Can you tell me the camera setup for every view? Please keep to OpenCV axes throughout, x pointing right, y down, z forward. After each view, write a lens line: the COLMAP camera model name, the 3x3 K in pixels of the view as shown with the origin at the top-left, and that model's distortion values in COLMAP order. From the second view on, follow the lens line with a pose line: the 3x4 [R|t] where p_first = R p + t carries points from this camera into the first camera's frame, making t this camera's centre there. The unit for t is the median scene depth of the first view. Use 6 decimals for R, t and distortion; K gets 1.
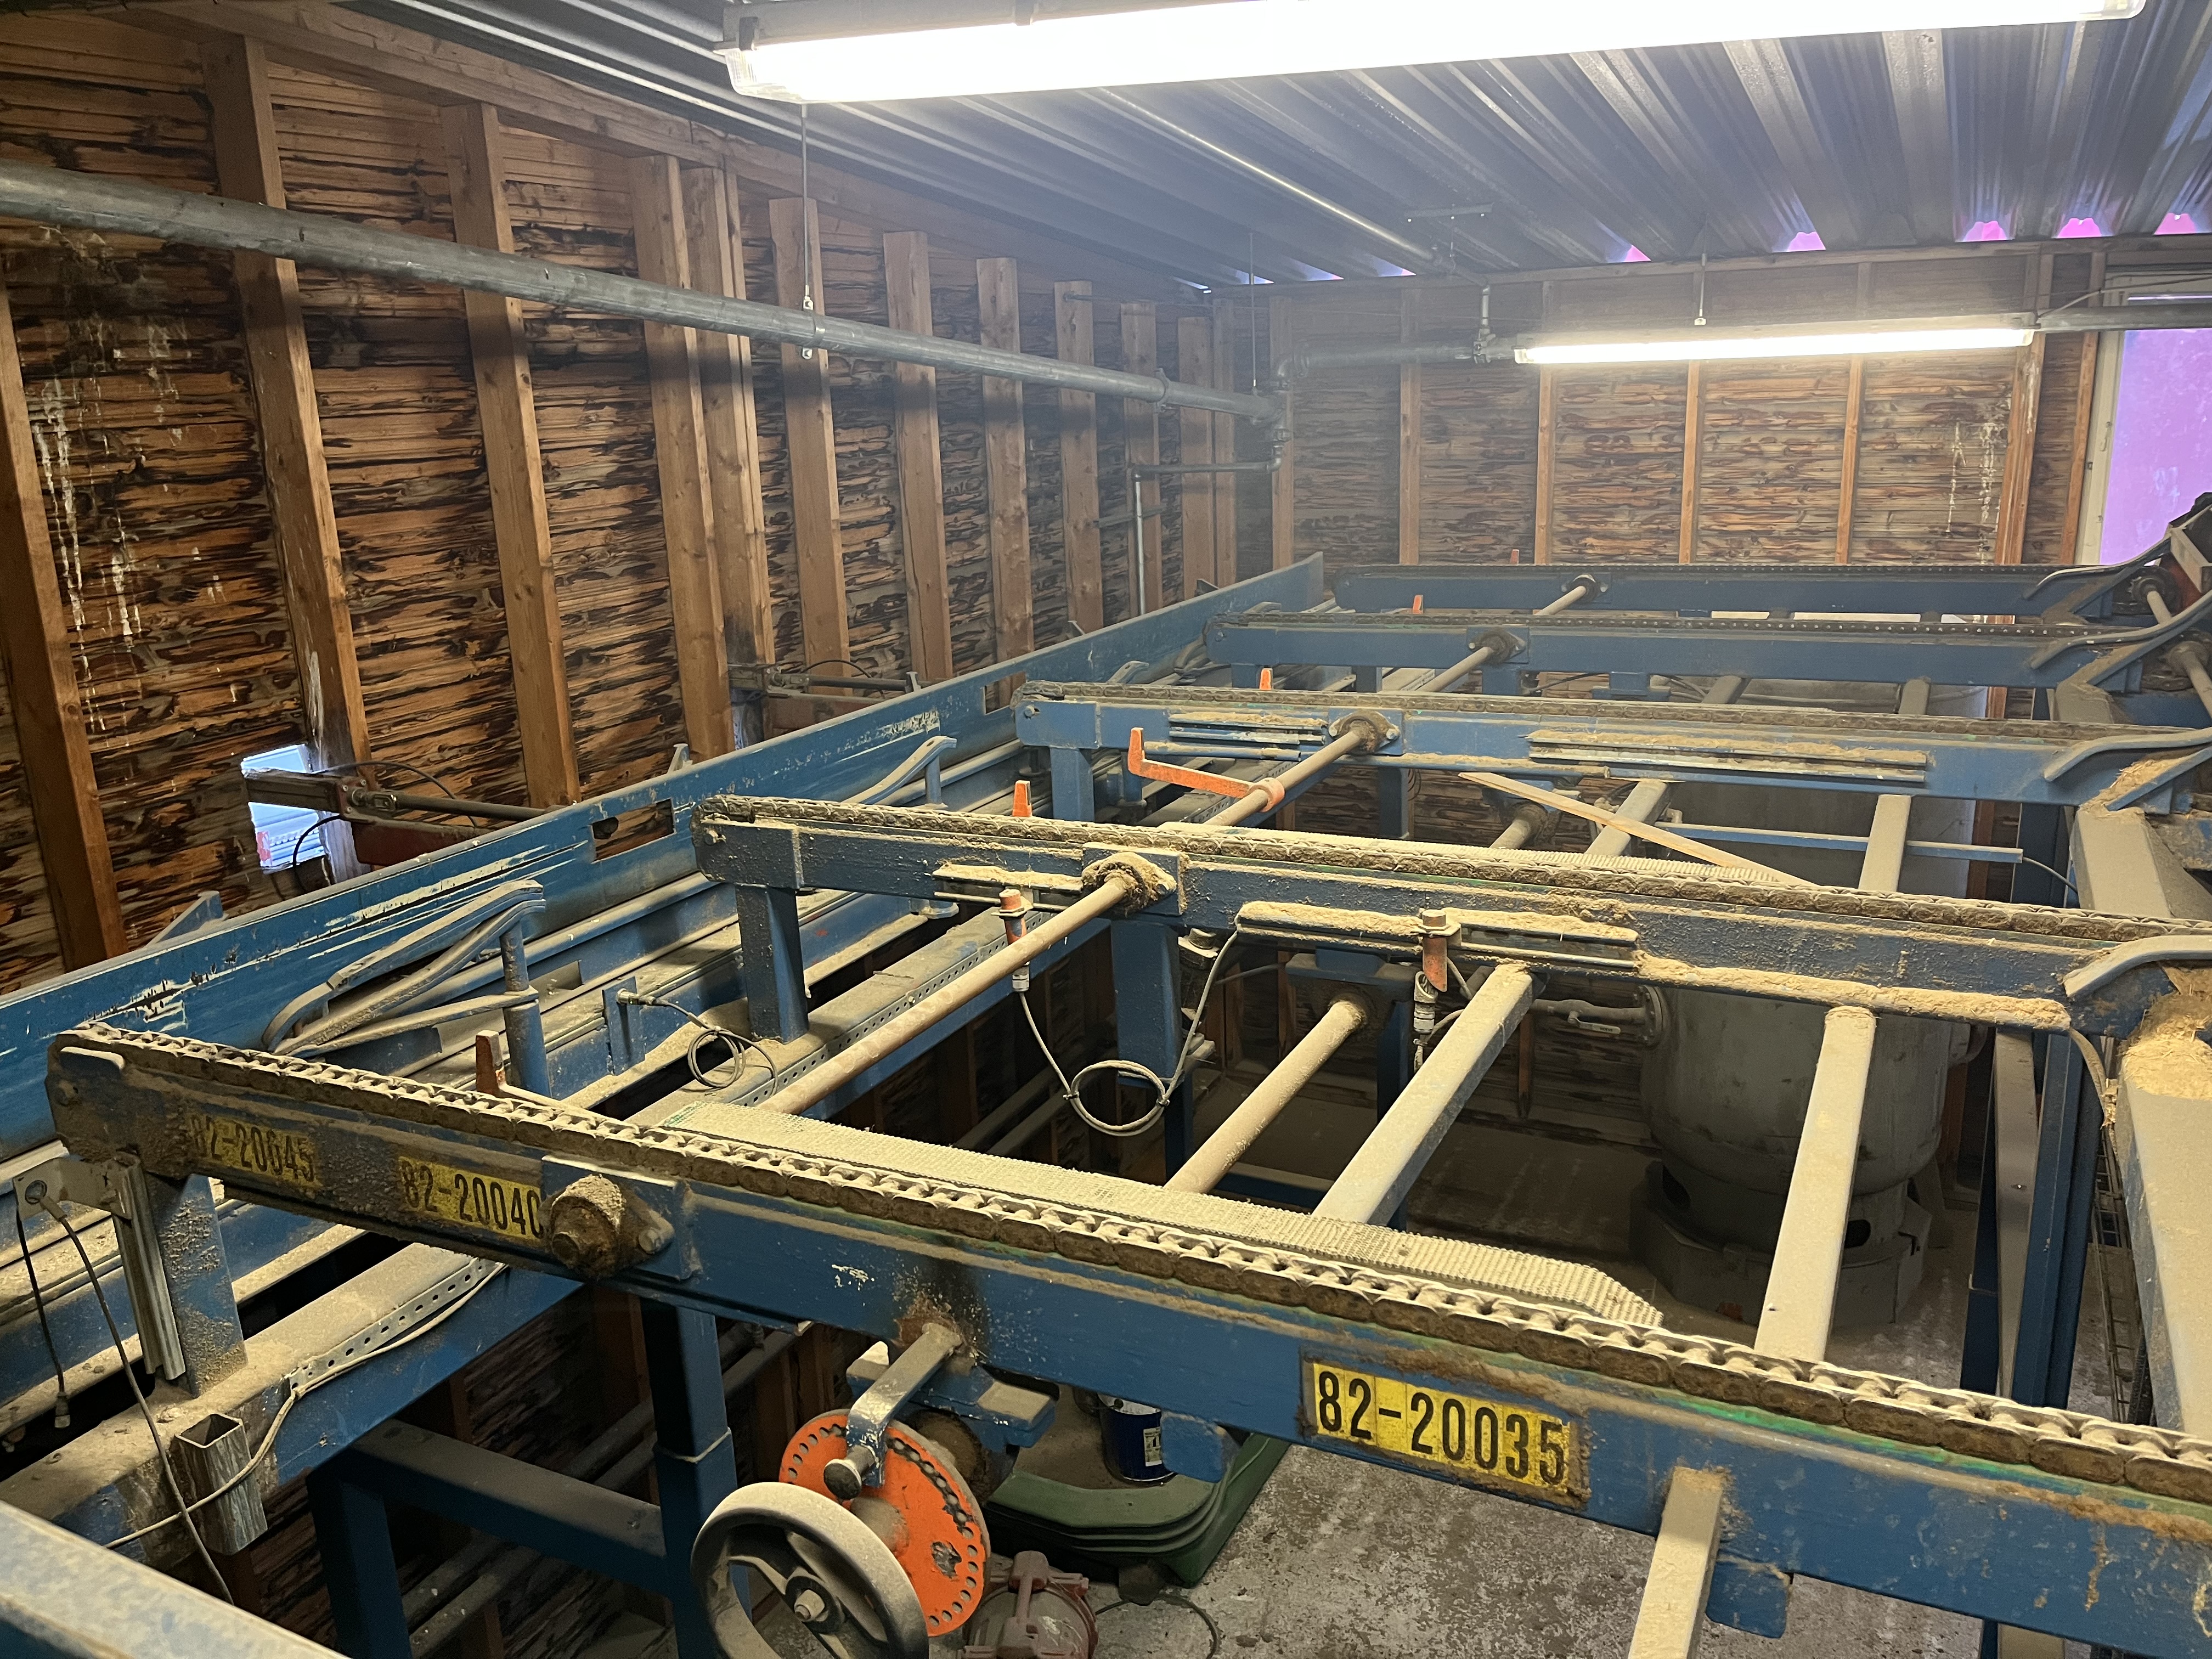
lens RADIAL K [[1654.5, 0, 1110.3], [0, 1654.5, 831.0], [0, 0, 1]] dist [0.037386, -0.008699]
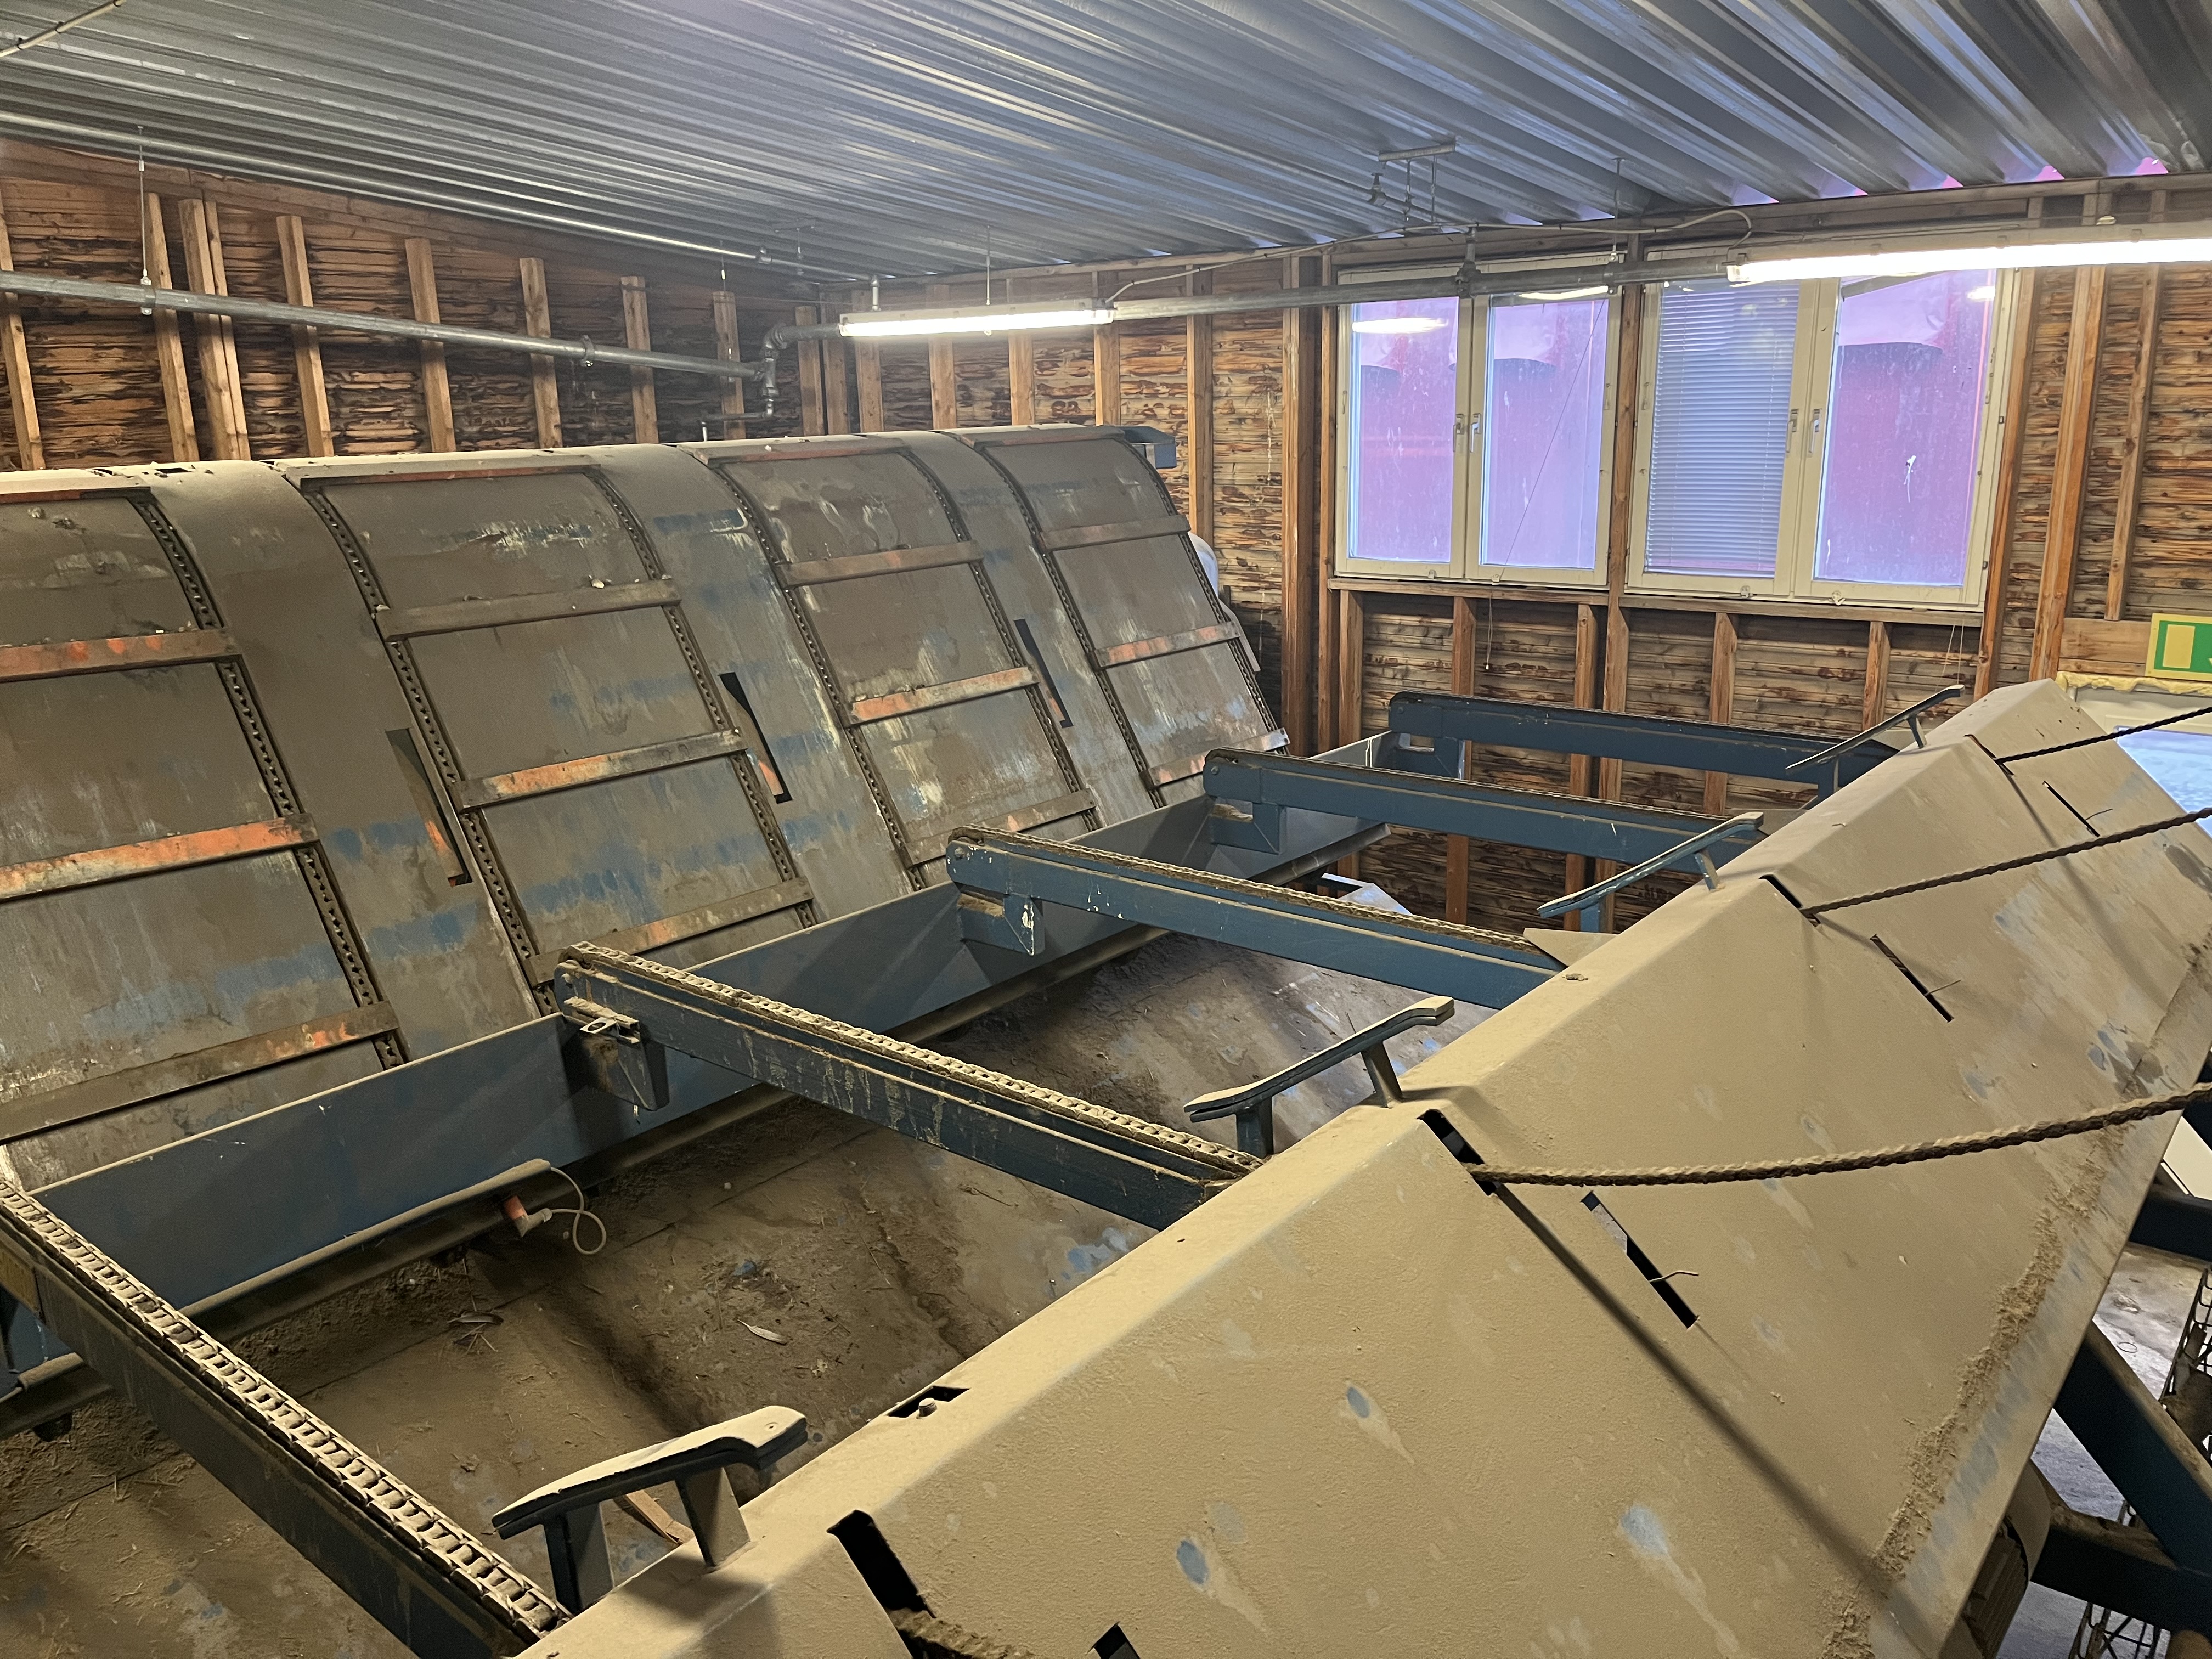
lens RADIAL K [[1630.8, 0, 1091.0], [0, 1630.8, 827.9], [0, 0, 1]] dist [0.089421, -0.121682]
pose [[0.973438, 0.069894, -0.218021, 1.143527], [-0.071424, 0.997446, 0.000865, 0.156740], [0.217524, 0.014730, 0.975944, -0.393488]]
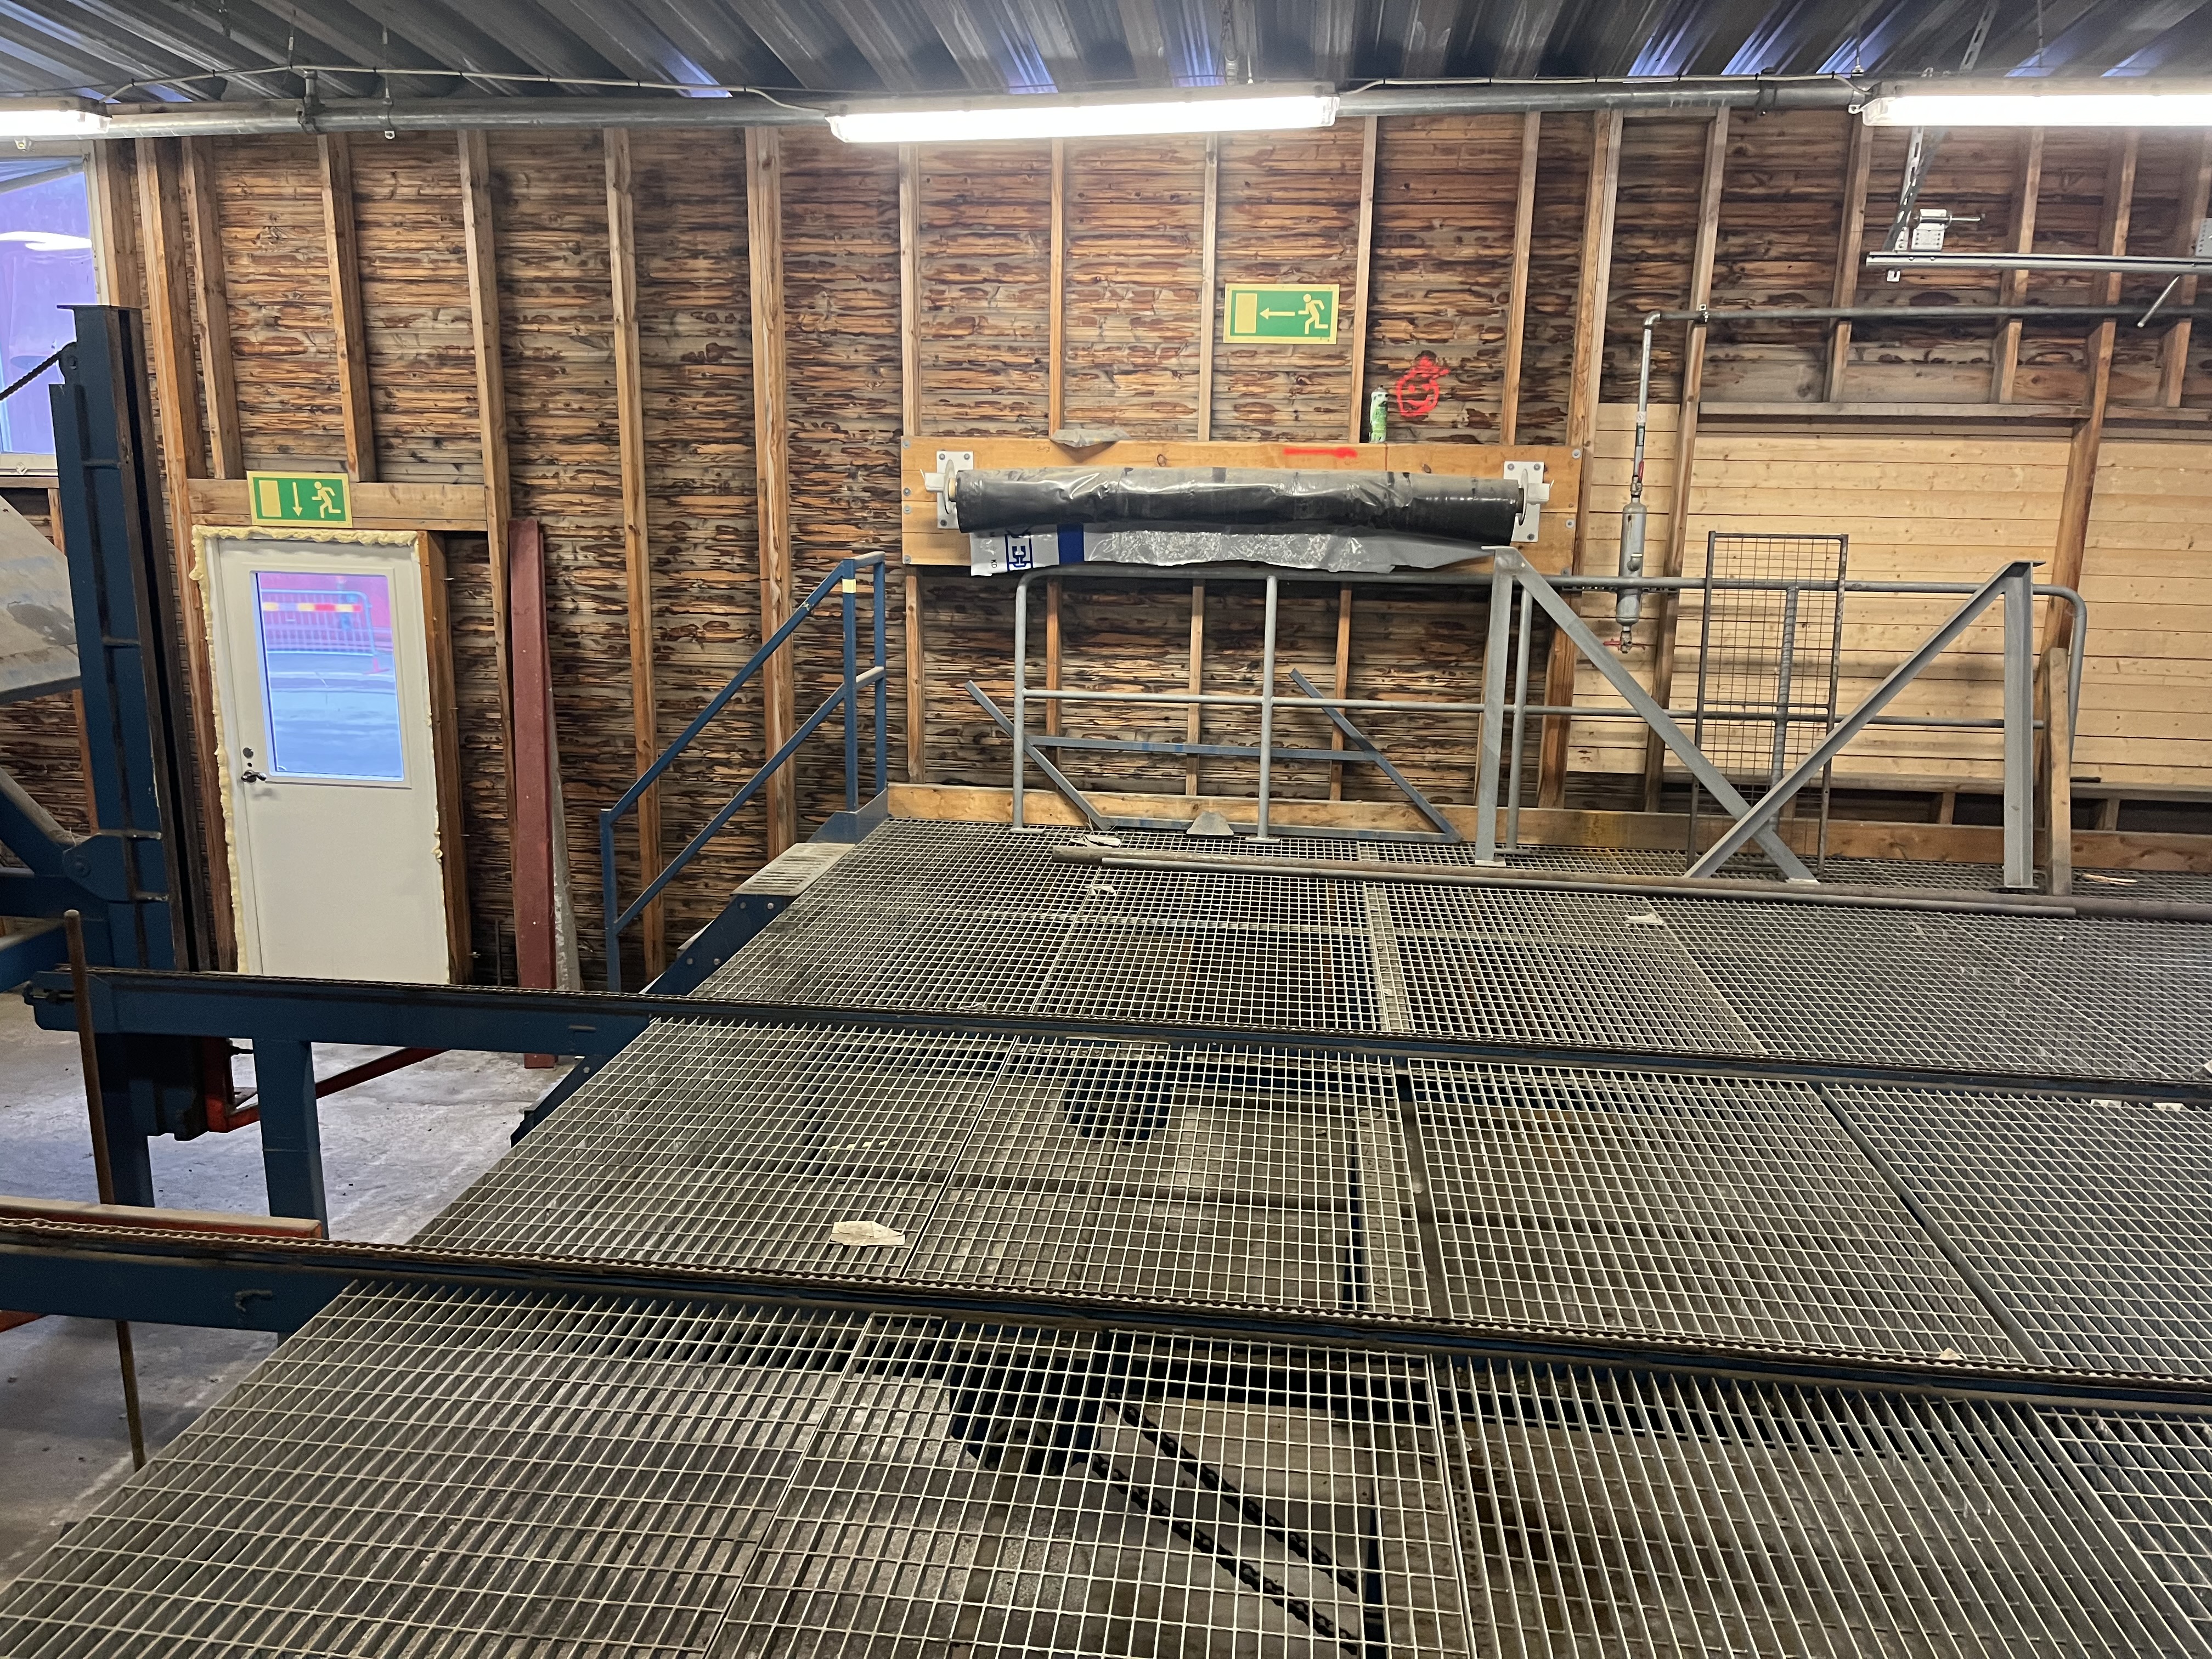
lens RADIAL K [[1658.5, 0, 1031.6], [0, 1658.5, 835.0], [0, 0, 1]] dist [0.129780, -0.172700]
pose [[0.951423, -0.025166, 0.306858, 1.997316], [0.039988, 0.998313, -0.042108, 0.410526], [-0.305280, 0.052333, 0.950823, -0.732844]]
